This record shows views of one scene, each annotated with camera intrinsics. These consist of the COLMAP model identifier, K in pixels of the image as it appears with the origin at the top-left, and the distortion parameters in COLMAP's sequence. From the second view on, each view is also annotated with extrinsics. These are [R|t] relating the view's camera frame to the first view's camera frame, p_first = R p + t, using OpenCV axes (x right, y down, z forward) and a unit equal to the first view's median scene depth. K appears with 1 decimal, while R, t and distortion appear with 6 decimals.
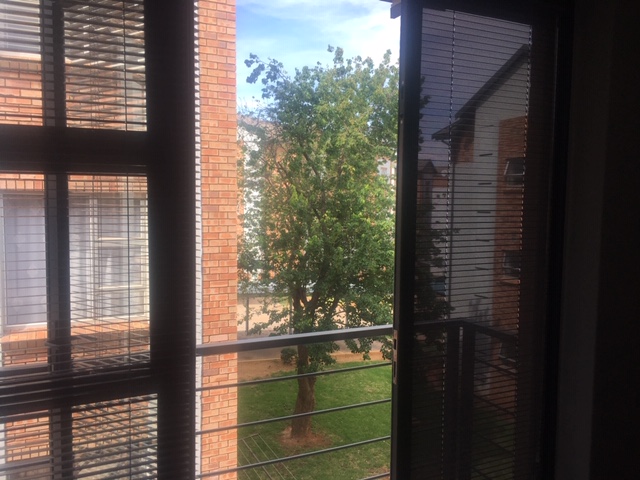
lens RADIAL K [[544.8, 0, 320.0], [0, 544.8, 240.0], [0, 0, 1]] dist [0.096483, -0.139733]
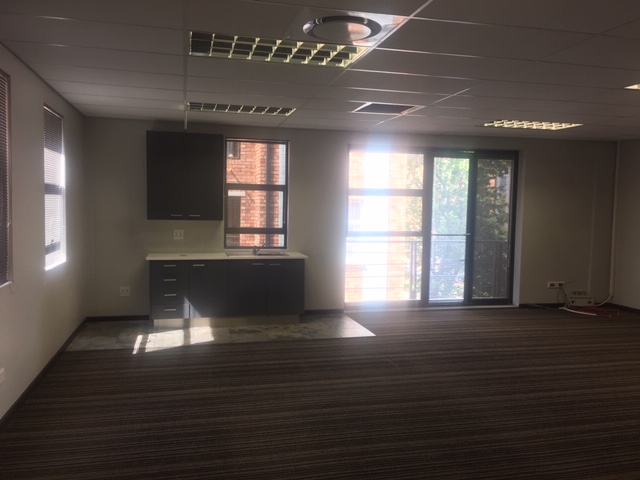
lens RADIAL K [[544.8, 0, 320.0], [0, 544.8, 240.0], [0, 0, 1]] dist [0.096483, -0.139733]
pose [[0.975813, 0.024289, -0.217254, -0.009317], [-0.027093, 0.999584, -0.009938, 0.049866], [0.216922, 0.015583, 0.976065, -0.560090]]
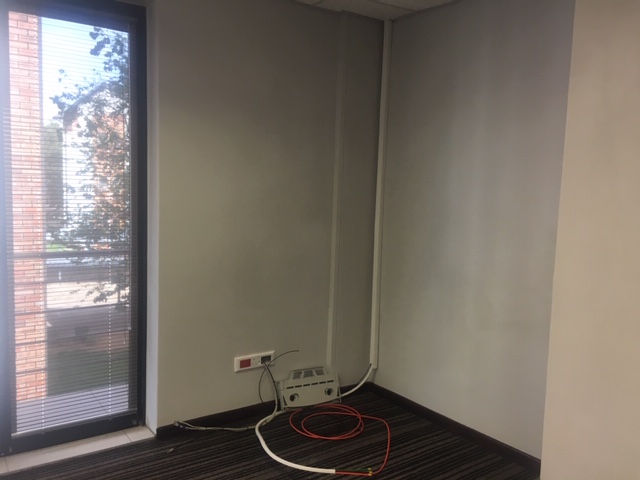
lens RADIAL K [[544.8, 0, 320.0], [0, 544.8, 240.0], [0, 0, 1]] dist [0.096483, -0.139733]
pose [[0.985596, 0.007720, 0.168941, 0.117080], [-0.013097, 0.999442, 0.030738, 0.019568], [-0.168610, -0.032508, 0.985147, -0.094481]]
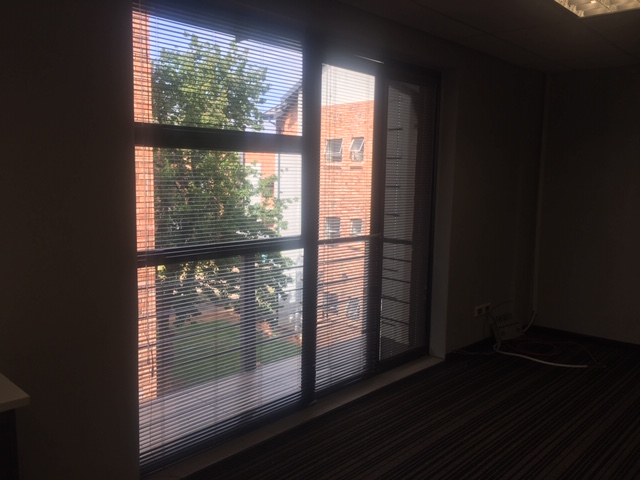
lens RADIAL K [[544.8, 0, 320.0], [0, 544.8, 240.0], [0, 0, 1]] dist [0.096483, -0.139733]
pose [[0.936430, -0.030862, 0.349495, -0.126523], [0.015417, 0.998781, 0.046890, 0.017661], [-0.350517, -0.038521, 0.935764, -0.153678]]
